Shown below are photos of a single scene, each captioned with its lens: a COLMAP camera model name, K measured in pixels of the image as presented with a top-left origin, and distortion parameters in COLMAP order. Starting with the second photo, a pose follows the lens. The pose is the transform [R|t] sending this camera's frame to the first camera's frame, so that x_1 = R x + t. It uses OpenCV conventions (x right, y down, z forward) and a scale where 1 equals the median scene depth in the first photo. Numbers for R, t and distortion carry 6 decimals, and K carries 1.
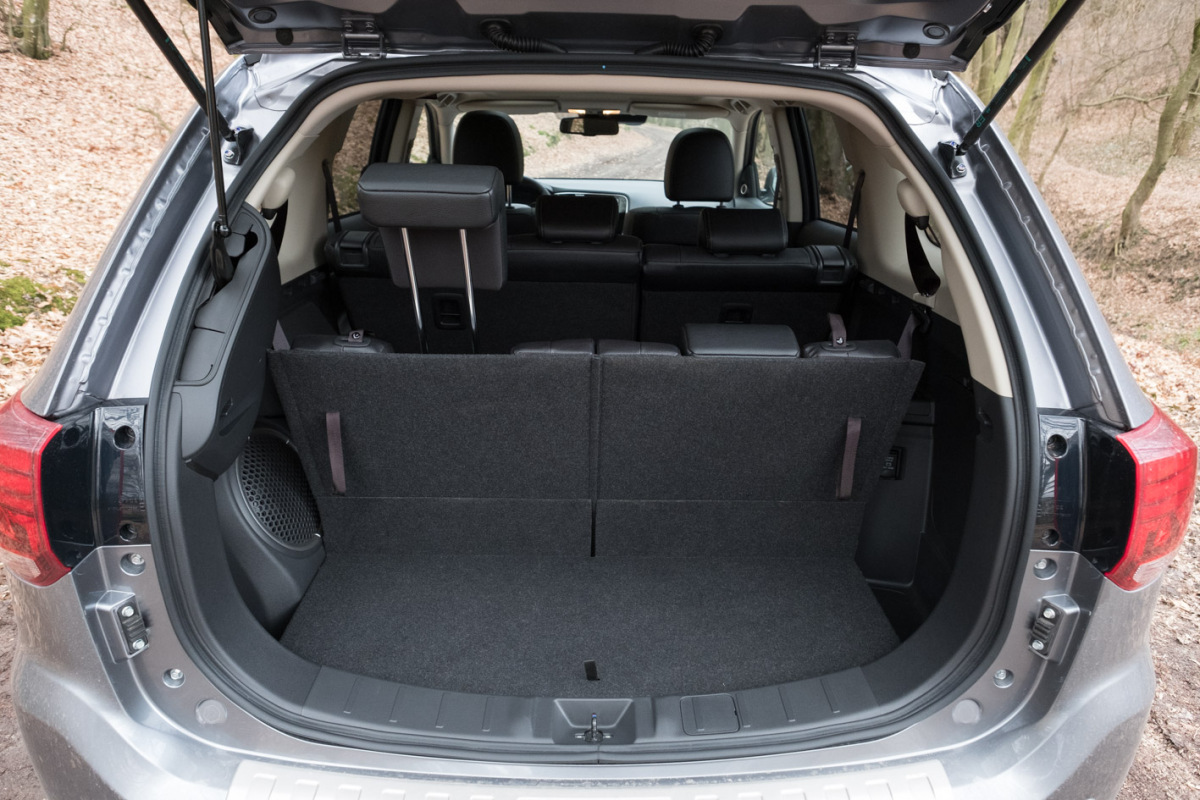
lens RADIAL K [[741.3, 0, 599.1], [0, 741.3, 397.8], [0, 0, 1]] dist [-0.015019, 0.008508]
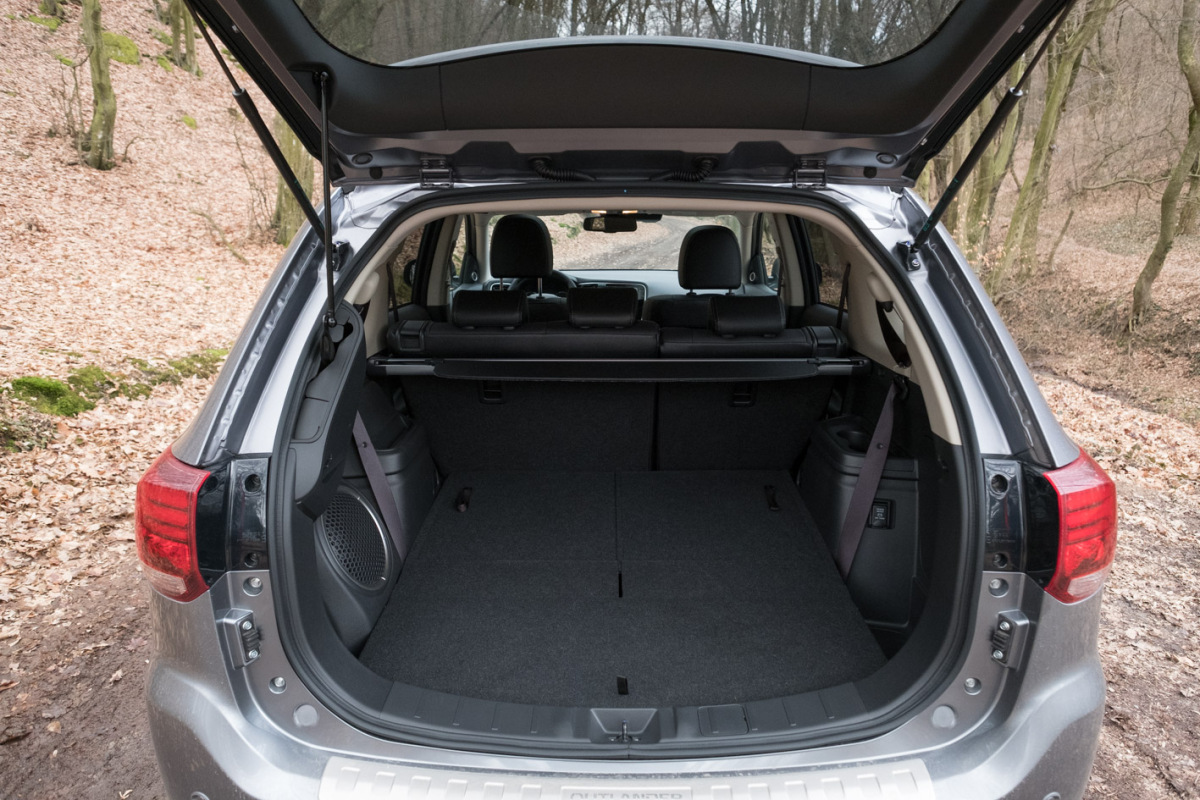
lens RADIAL K [[741.3, 0, 599.2], [0, 741.3, 401.7], [0, 0, 1]] dist [-0.015019, 0.008508]
pose [[0.999555, -0.013119, -0.026805, -0.008303], [0.010182, 0.994215, -0.106925, 0.045612], [0.028053, 0.106604, 0.993906, -0.214047]]
